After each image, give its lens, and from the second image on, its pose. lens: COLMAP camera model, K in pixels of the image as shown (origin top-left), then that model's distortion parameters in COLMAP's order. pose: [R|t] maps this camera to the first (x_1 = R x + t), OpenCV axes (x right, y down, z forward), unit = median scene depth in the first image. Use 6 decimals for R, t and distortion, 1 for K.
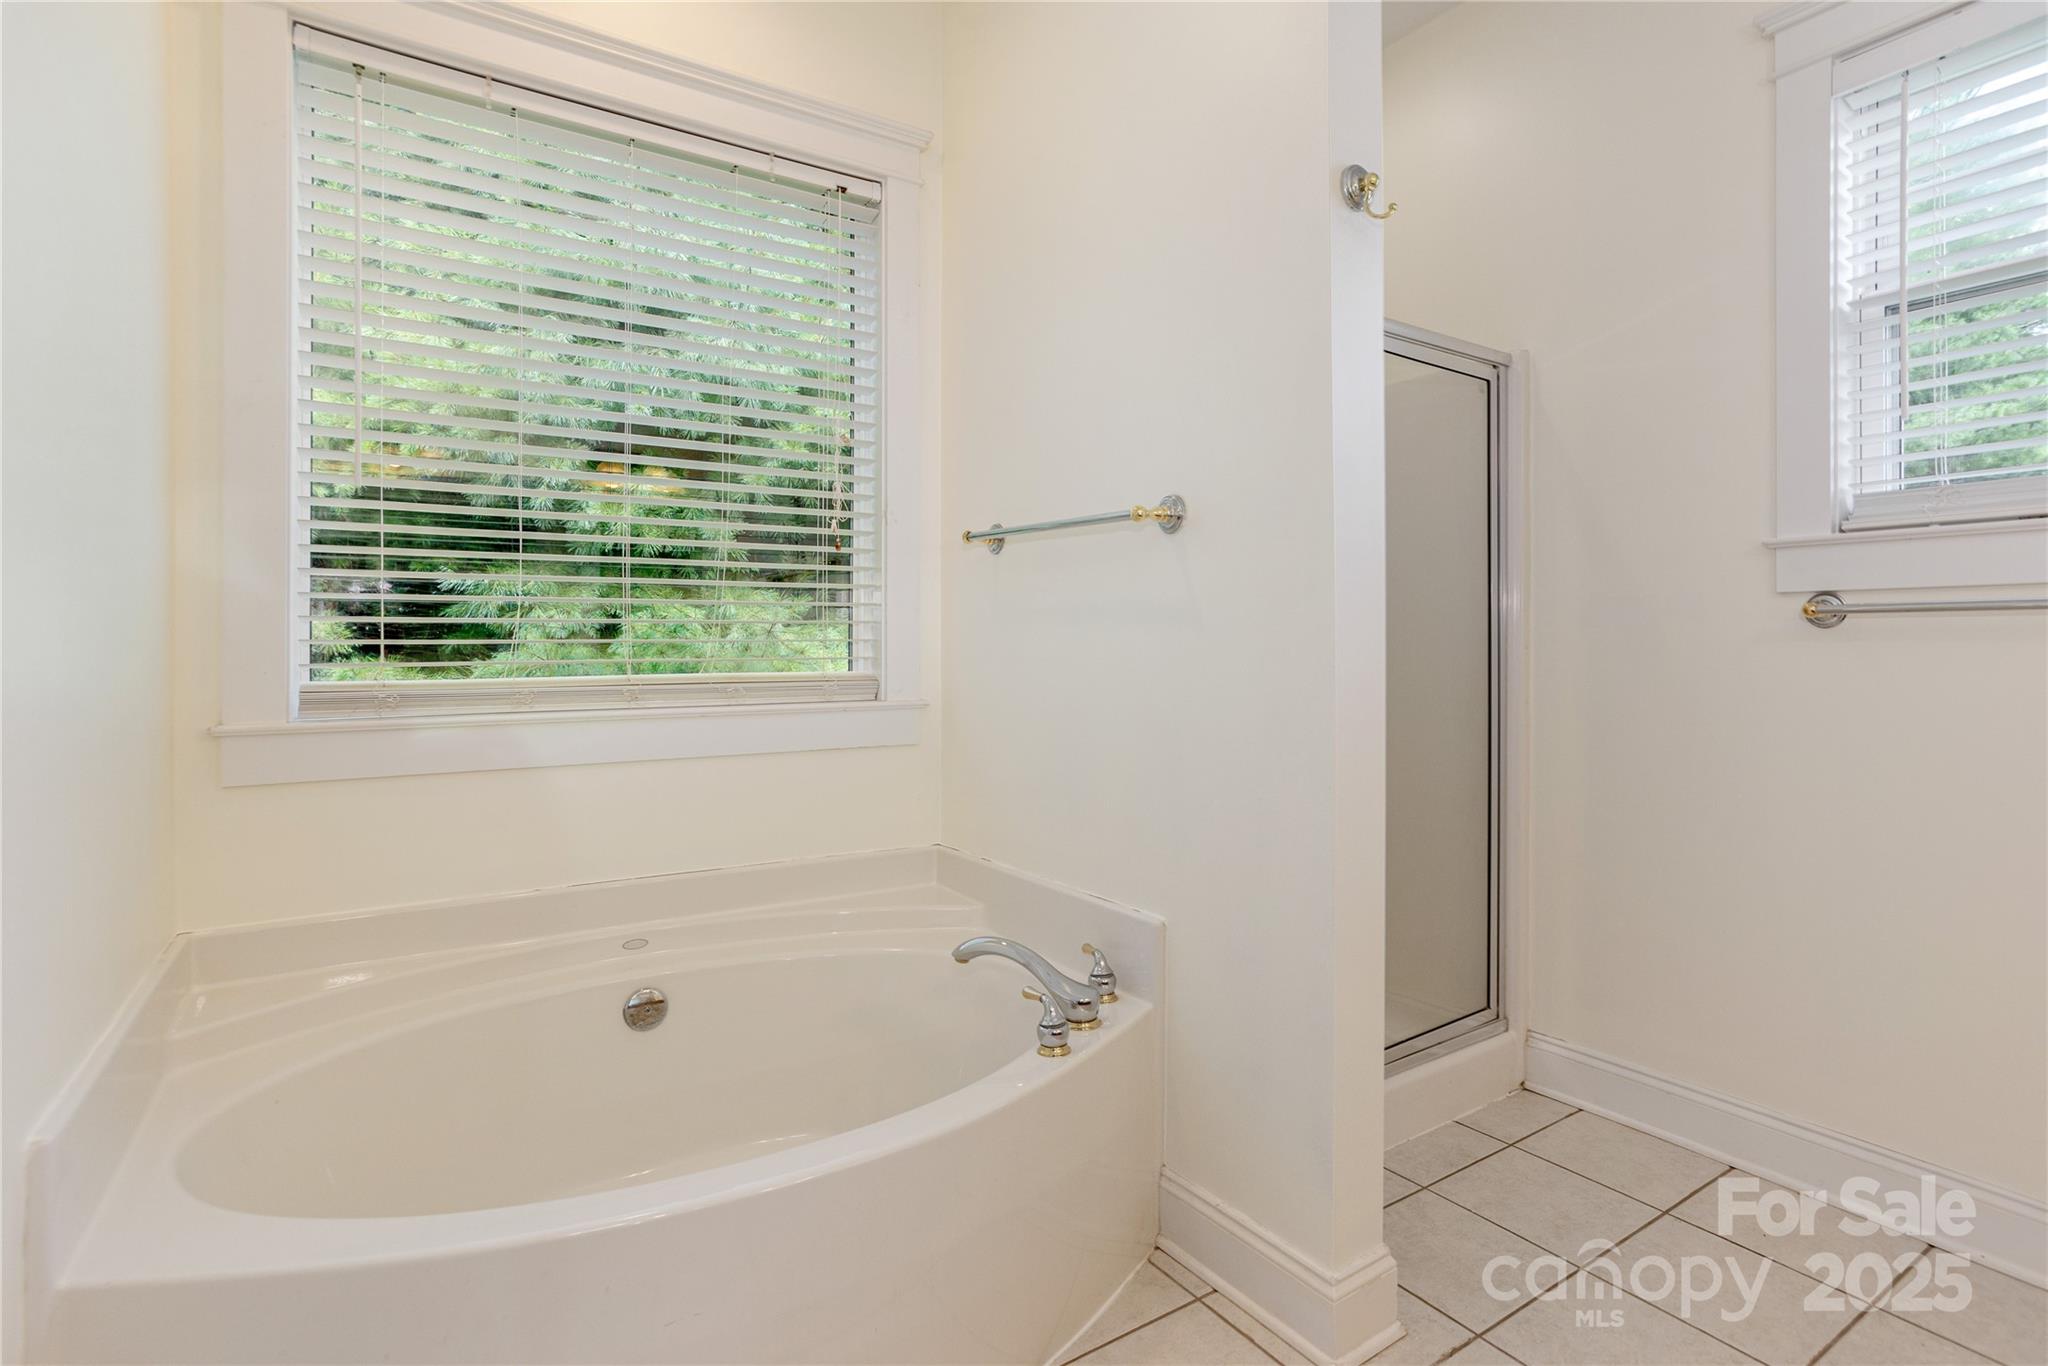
lens RADIAL K [[1021.4, 0, 1005.4], [0, 1021.4, 649.8], [0, 0, 1]] dist [-0.026473, 0.011775]
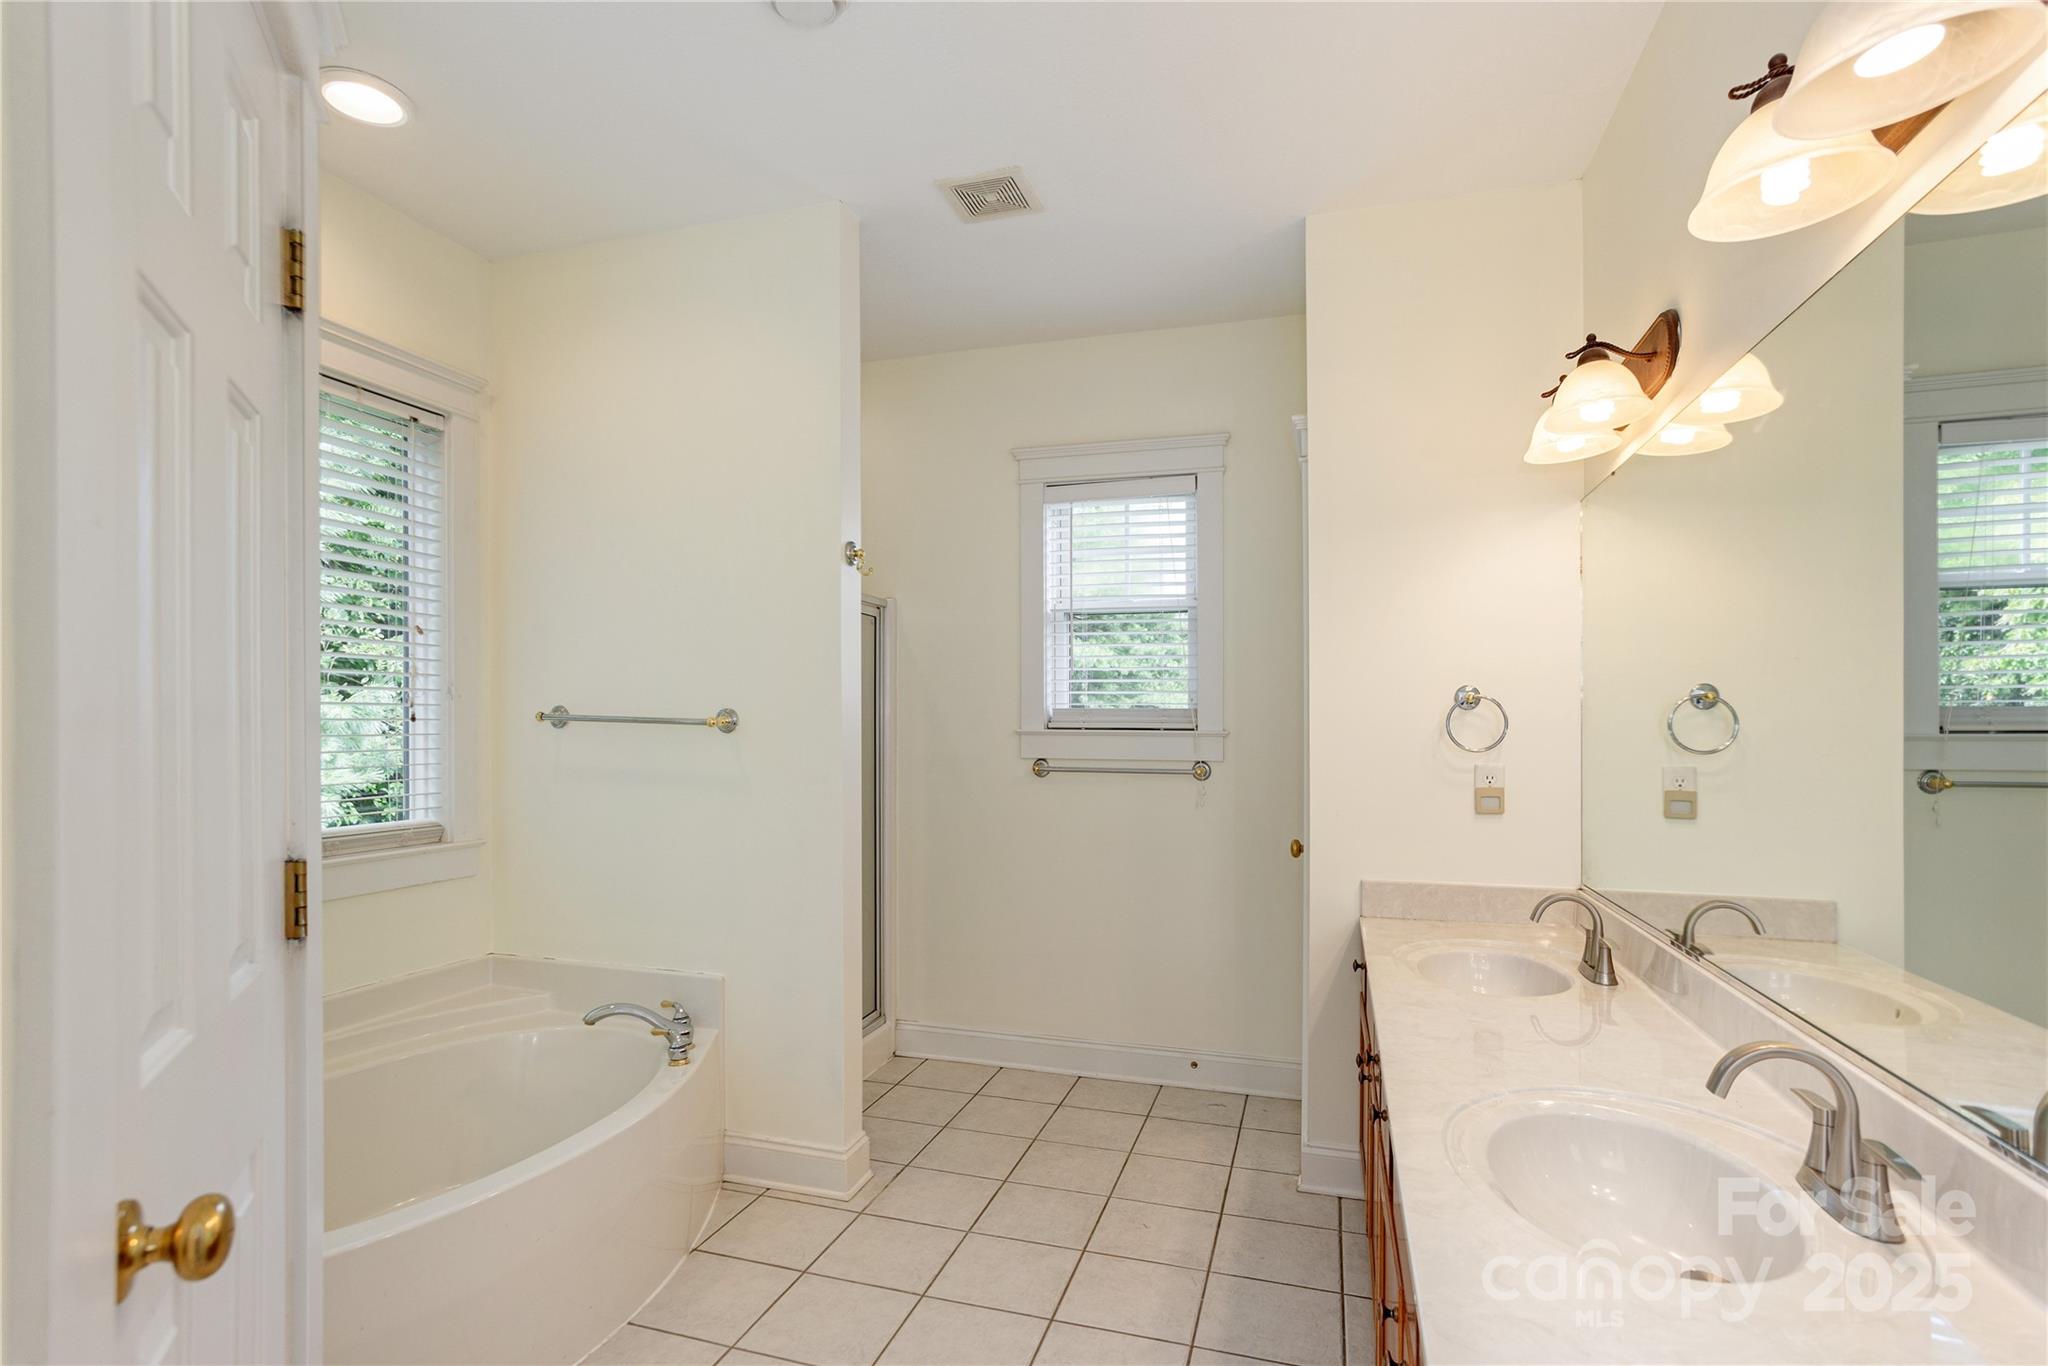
lens RADIAL K [[1021.4, 0, 1019.7], [0, 1021.4, 697.9], [0, 0, 1]] dist [-0.026473, 0.011775]
pose [[0.773839, 0.021750, 0.633009, -0.469653], [-0.002471, 0.999506, -0.031322, -0.112651], [-0.633378, 0.022674, 0.773511, -0.501084]]
